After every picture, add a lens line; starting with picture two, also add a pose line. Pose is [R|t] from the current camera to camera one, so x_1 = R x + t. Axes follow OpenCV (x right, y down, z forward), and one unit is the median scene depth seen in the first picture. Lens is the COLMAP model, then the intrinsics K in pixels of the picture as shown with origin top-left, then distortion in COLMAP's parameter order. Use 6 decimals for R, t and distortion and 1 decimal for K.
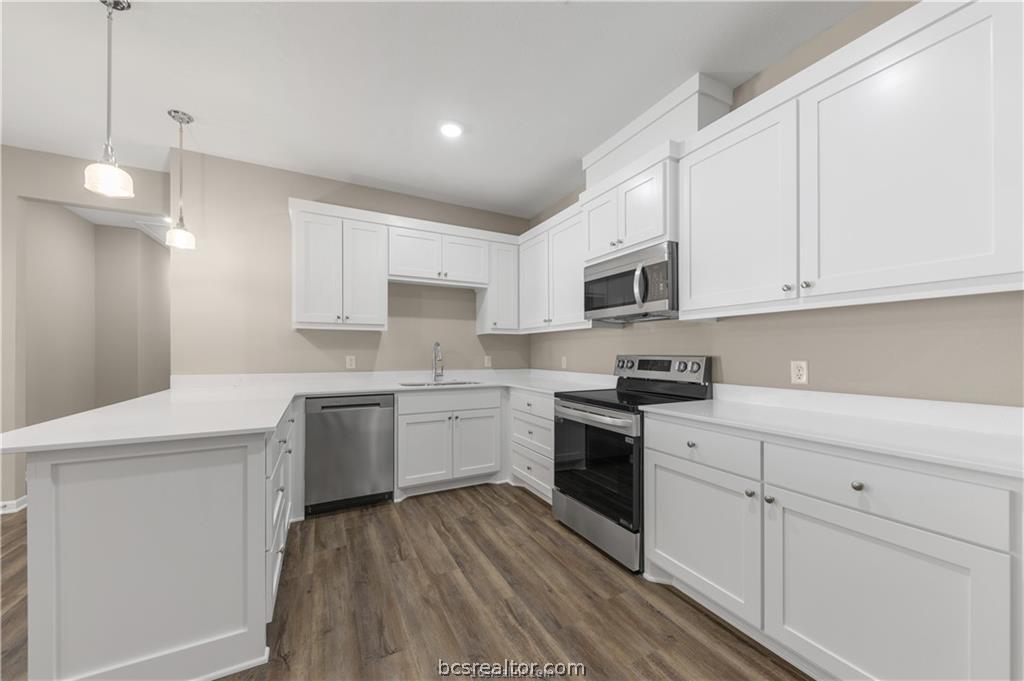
lens RADIAL K [[373.7, 0, 522.9], [0, 373.7, 346.2], [0, 0, 1]] dist [0.012025, 0.000368]
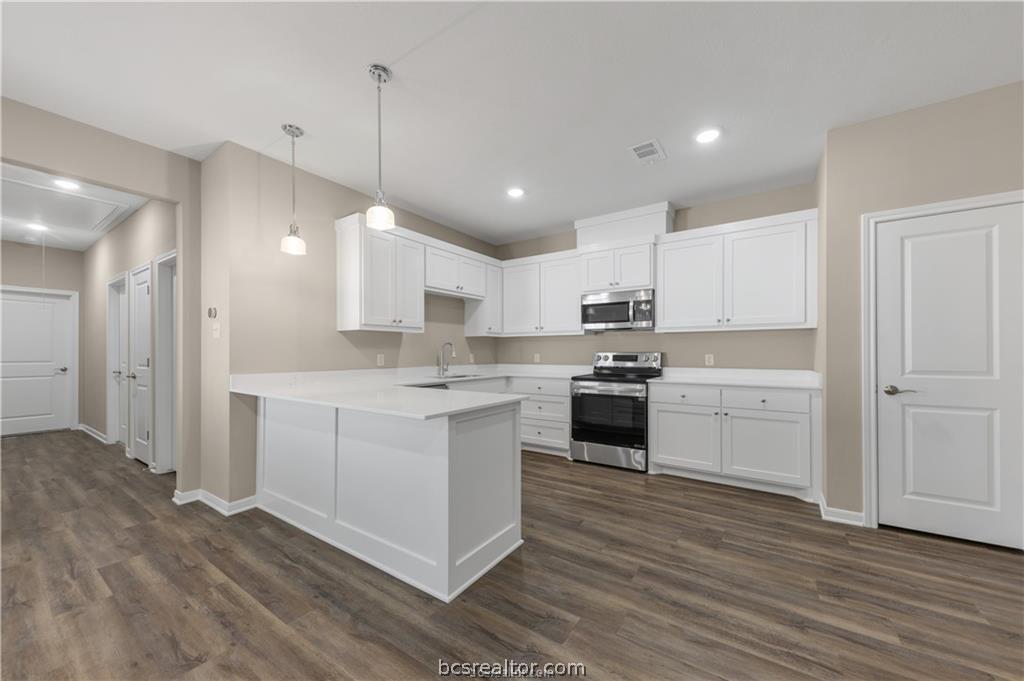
lens RADIAL K [[360.3, 0, 517.3], [0, 360.3, 347.9], [0, 0, 1]] dist [0.001983, -0.000870]
pose [[0.888060, 0.002002, 0.459723, -0.775531], [-0.004517, 0.999980, 0.004371, 0.000286], [-0.459705, -0.005958, 0.888052, -0.192008]]
